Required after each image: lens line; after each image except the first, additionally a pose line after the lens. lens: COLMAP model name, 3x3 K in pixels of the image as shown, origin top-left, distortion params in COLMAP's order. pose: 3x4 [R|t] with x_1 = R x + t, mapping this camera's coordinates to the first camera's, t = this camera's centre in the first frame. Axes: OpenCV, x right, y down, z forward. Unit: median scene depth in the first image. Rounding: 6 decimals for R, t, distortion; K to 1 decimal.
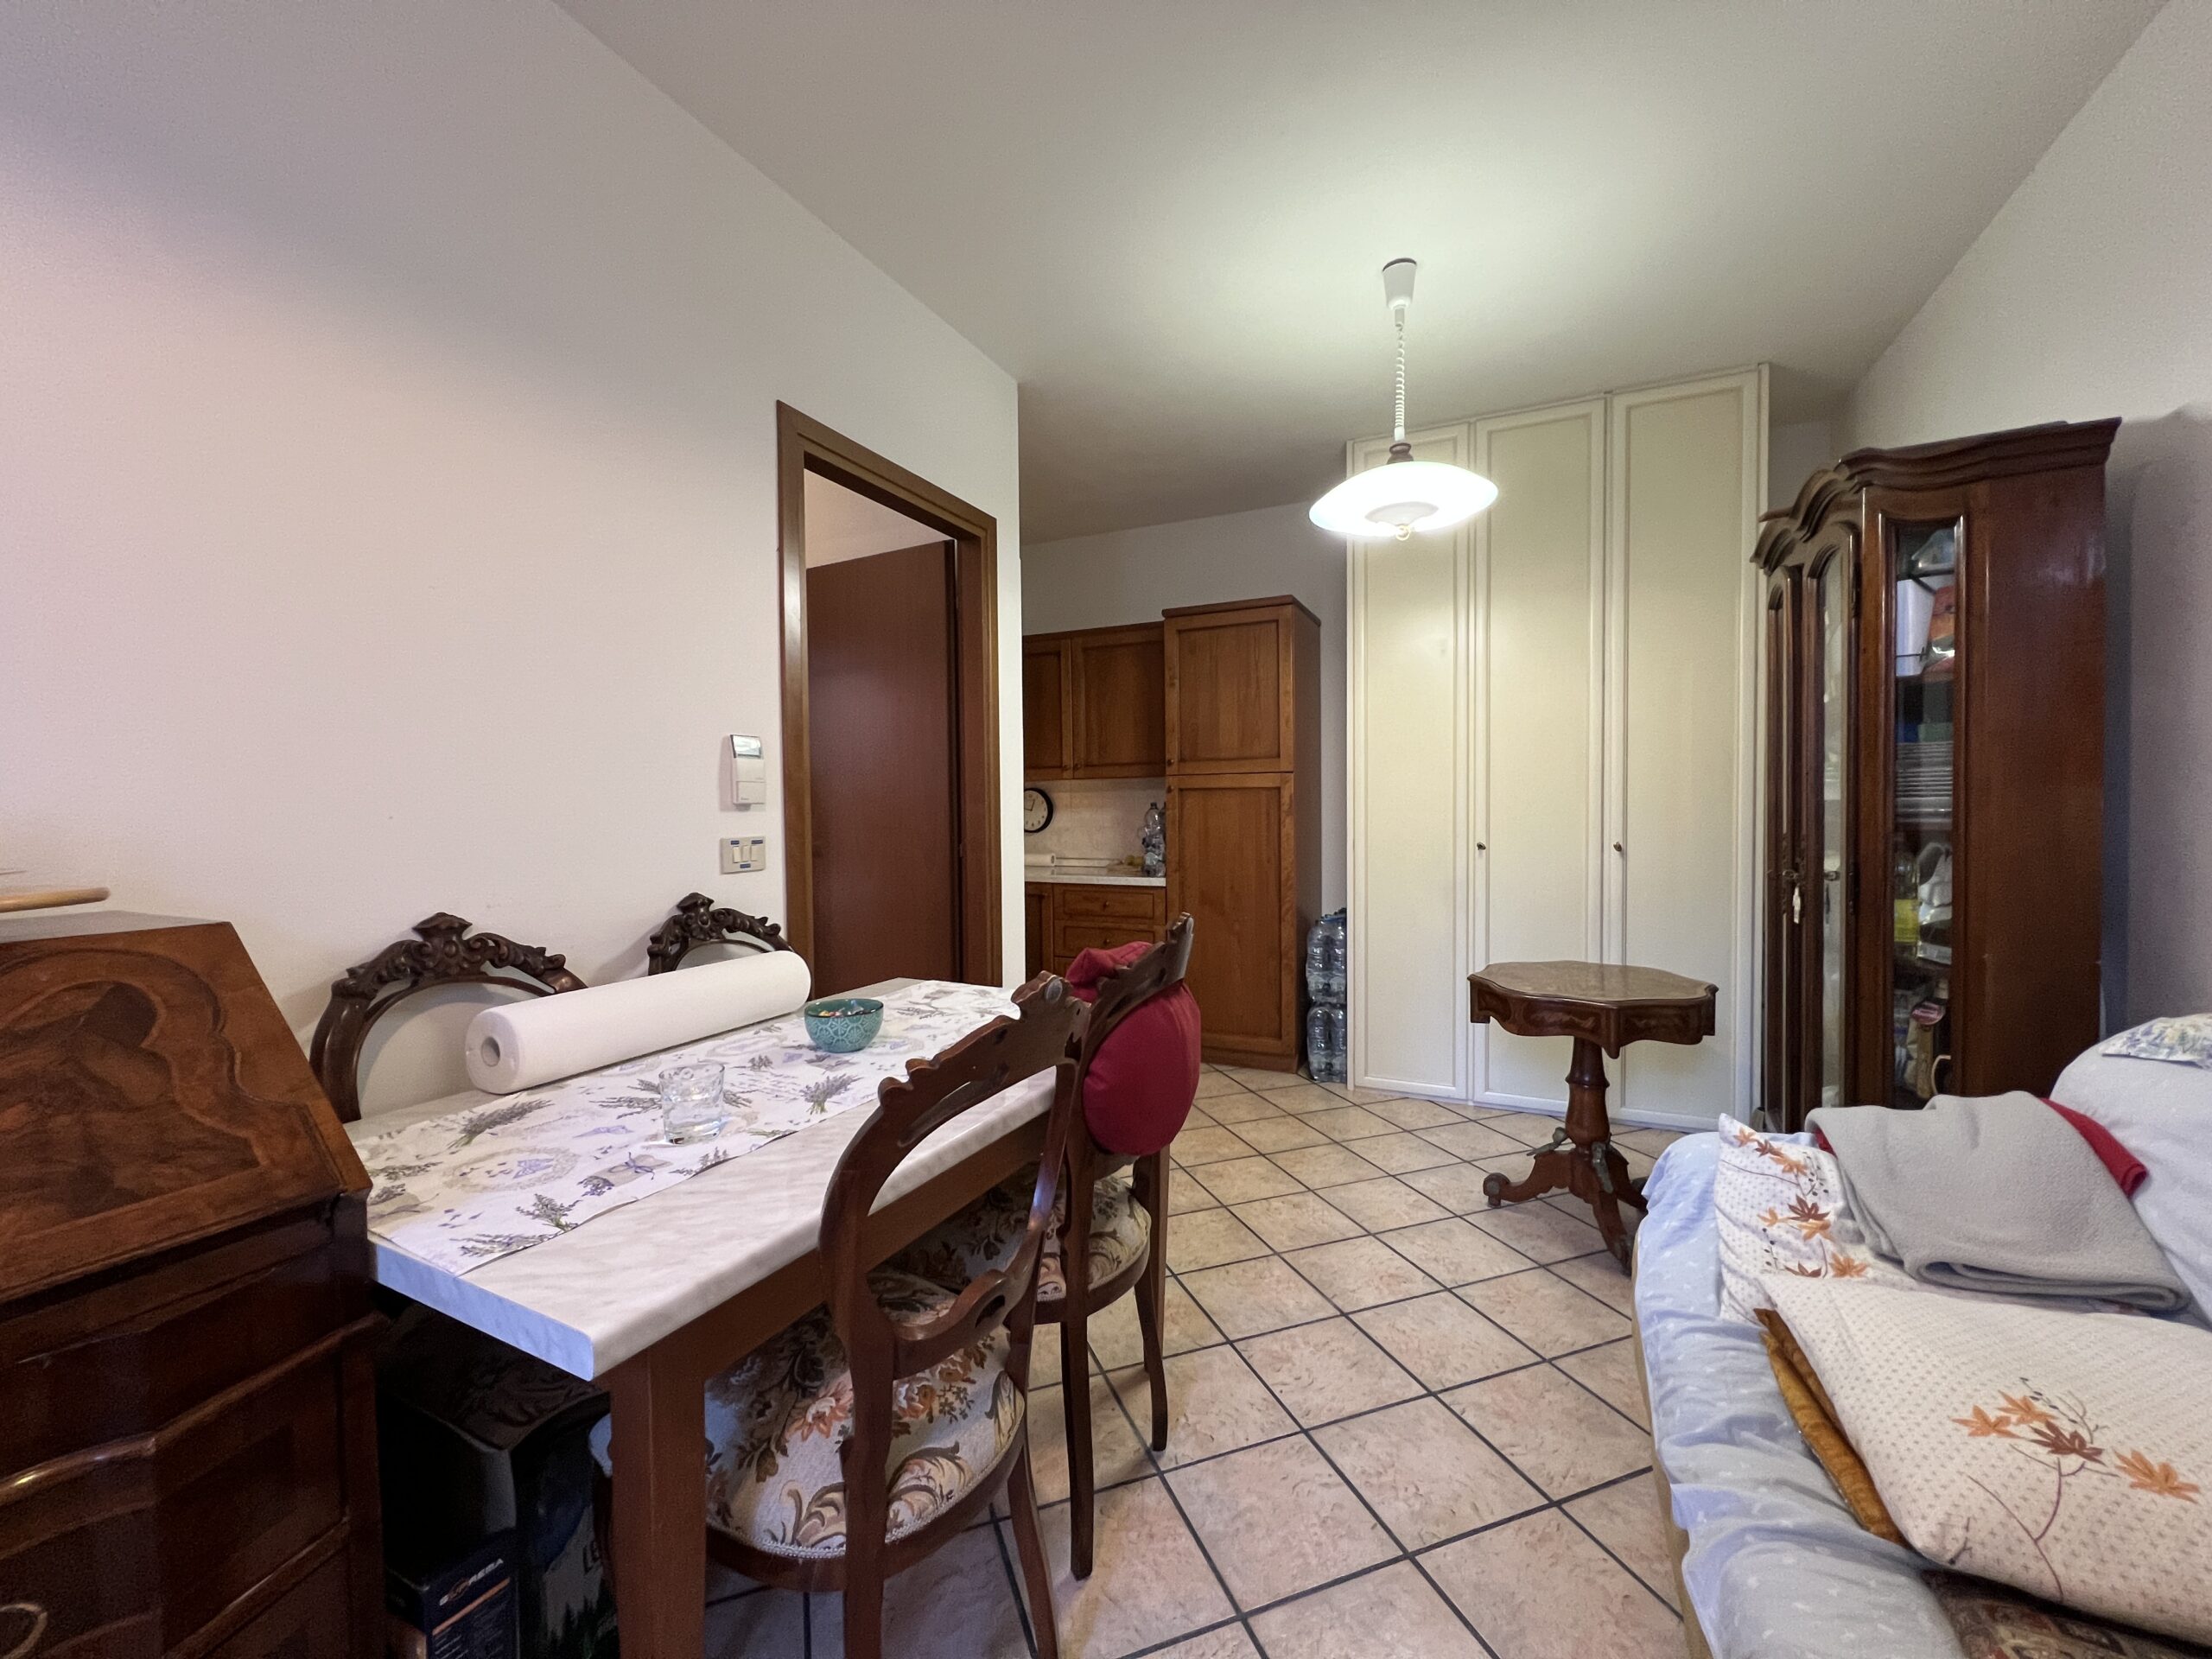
lens RADIAL K [[881.9, 0, 1103.0], [0, 881.9, 828.3], [0, 0, 1]] dist [-0.001130, 0.000101]
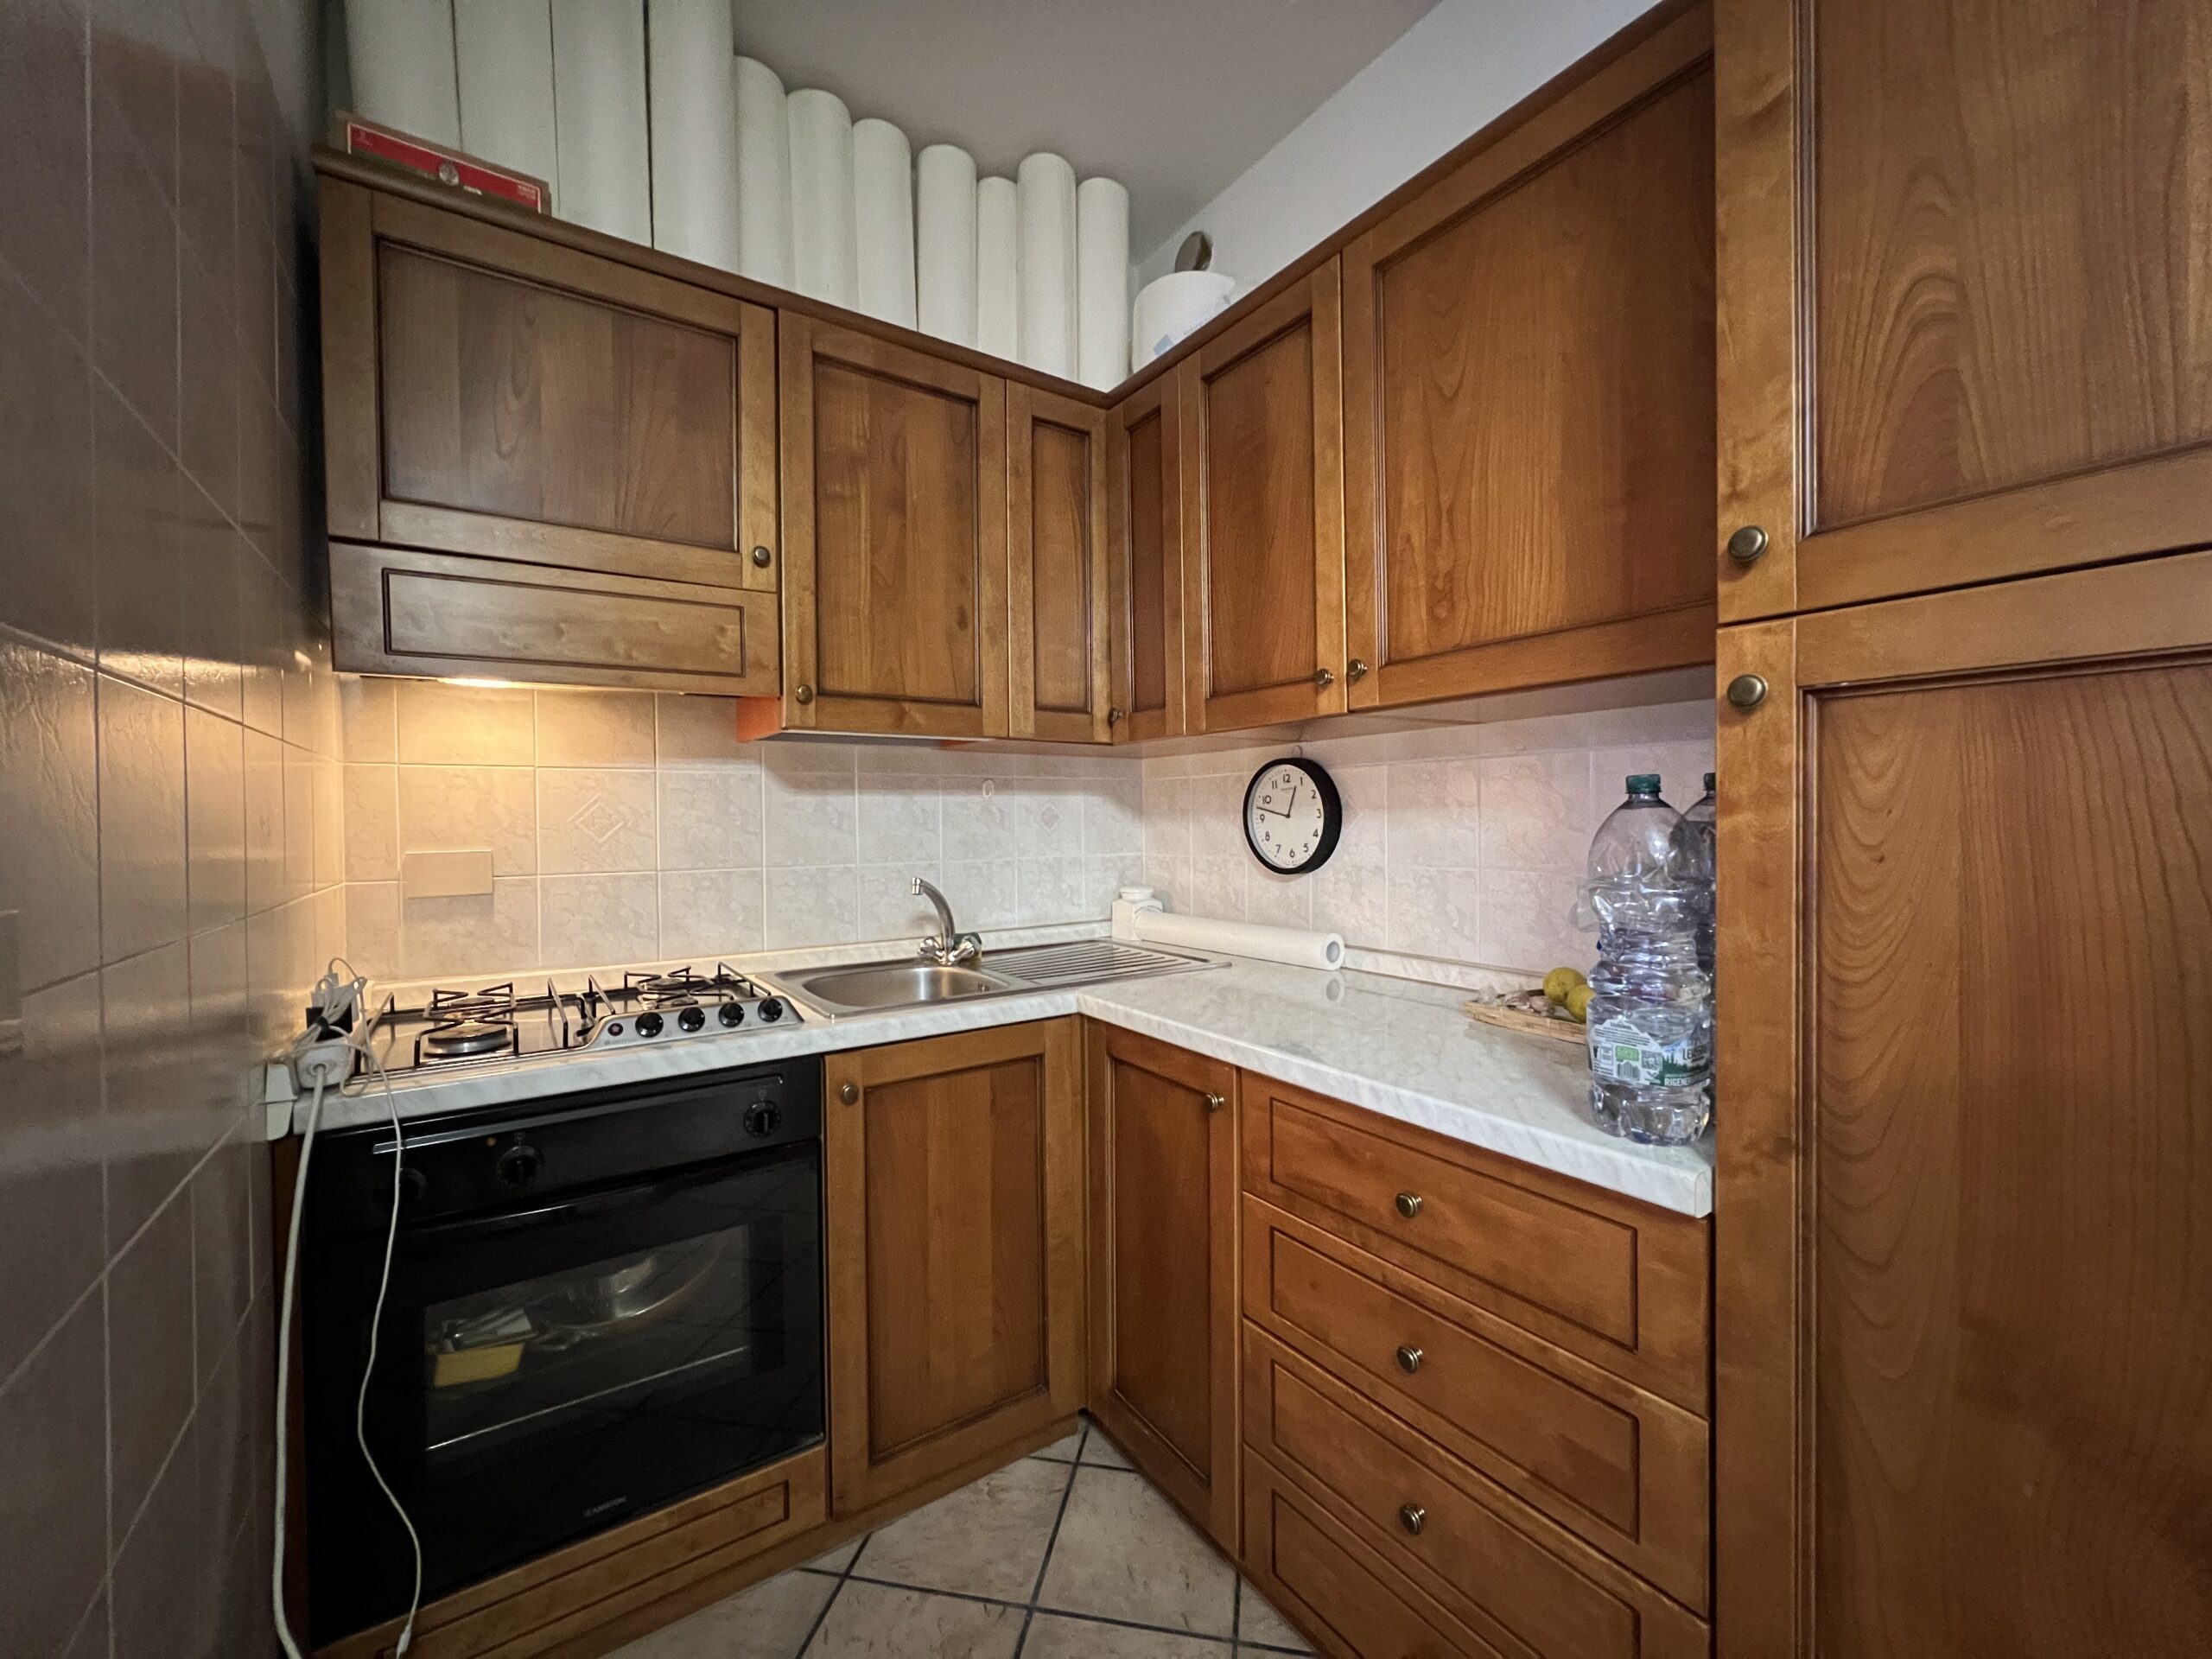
lens RADIAL K [[881.9, 0, 1103.0], [0, 881.9, 828.3], [0, 0, 1]] dist [-0.001130, 0.000101]
pose [[0.863355, 0.009657, -0.504505, 0.076951], [-0.014410, 0.999881, -0.005520, -0.020215], [0.504391, 0.012036, 0.863391, 1.112427]]
